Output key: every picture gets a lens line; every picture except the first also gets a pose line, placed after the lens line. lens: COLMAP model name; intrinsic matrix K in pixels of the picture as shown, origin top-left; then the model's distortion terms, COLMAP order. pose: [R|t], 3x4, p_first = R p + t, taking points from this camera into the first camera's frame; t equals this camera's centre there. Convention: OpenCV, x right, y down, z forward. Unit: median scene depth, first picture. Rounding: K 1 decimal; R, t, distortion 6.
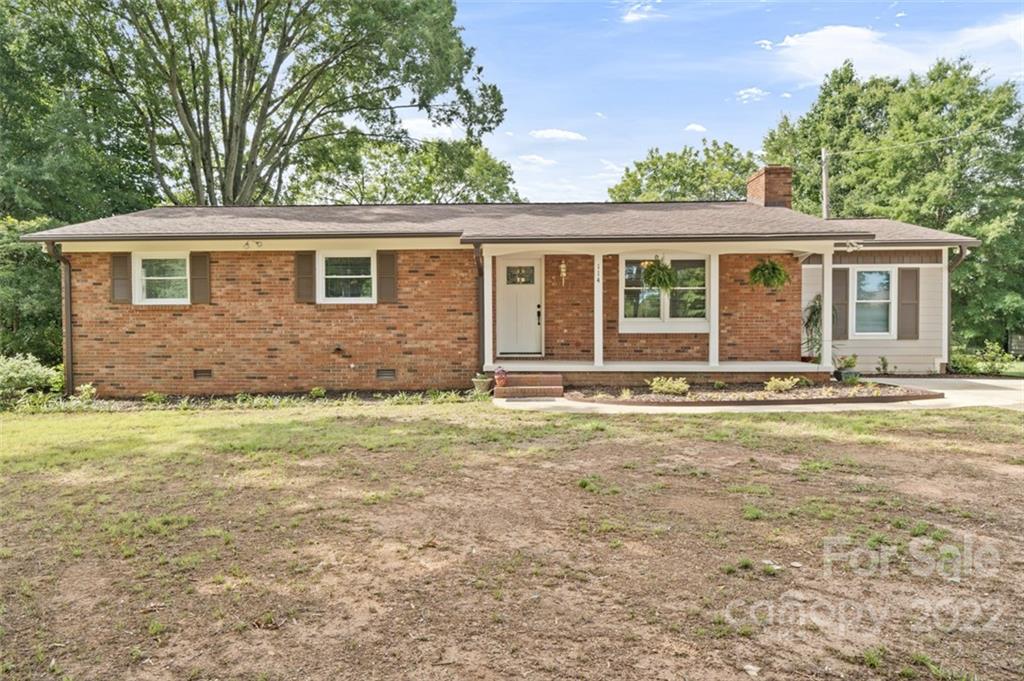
lens RADIAL K [[683.6, 0, 506.4], [0, 683.6, 340.8], [0, 0, 1]] dist [-0.007487, 0.000051]
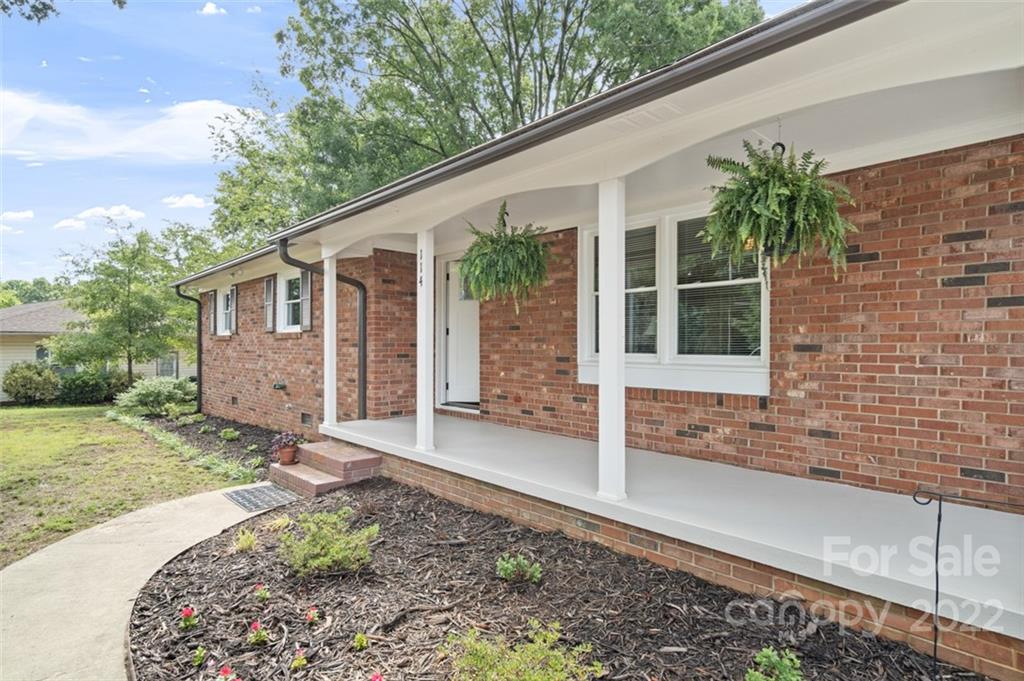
lens RADIAL K [[546.2, 0, 503.1], [0, 546.2, 345.8], [0, 0, 1]] dist [0.018076, -0.000539]
pose [[0.697884, 0.005208, -0.716192, 0.428495], [-0.016119, 0.999834, -0.008436, -0.035565], [0.716030, 0.017431, 0.697852, 0.699690]]
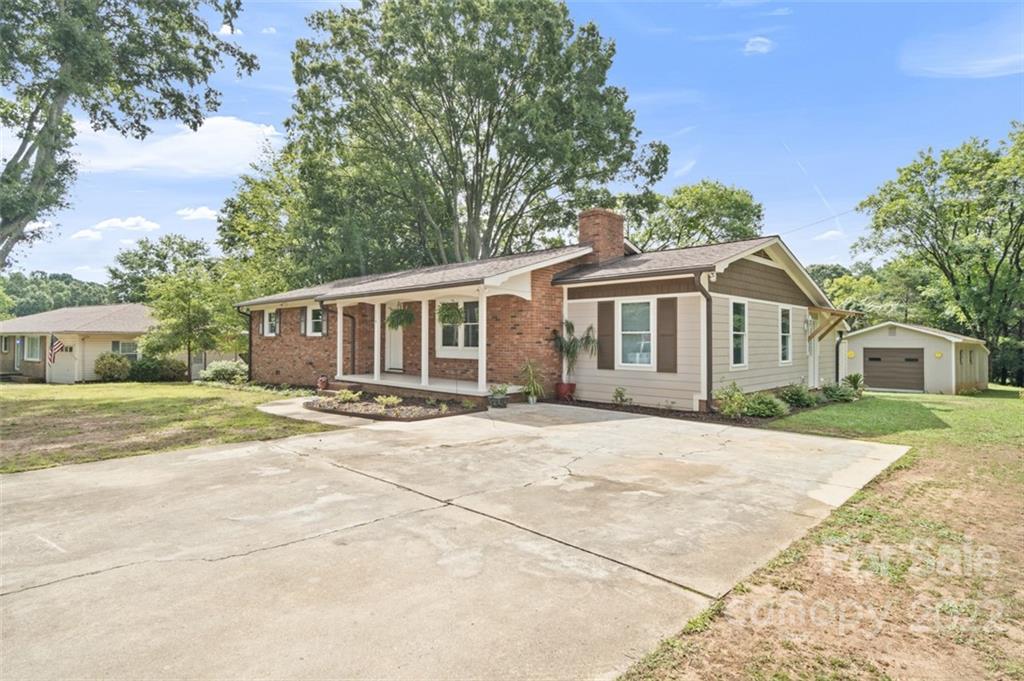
lens RADIAL K [[546.2, 0, 511.4], [0, 546.2, 338.8], [0, 0, 1]] dist [0.018076, -0.000539]
pose [[0.737099, 0.005608, -0.675762, 1.041543], [-0.017179, 0.999798, -0.010441, -0.041026], [0.675566, 0.019305, 0.737046, 0.310278]]
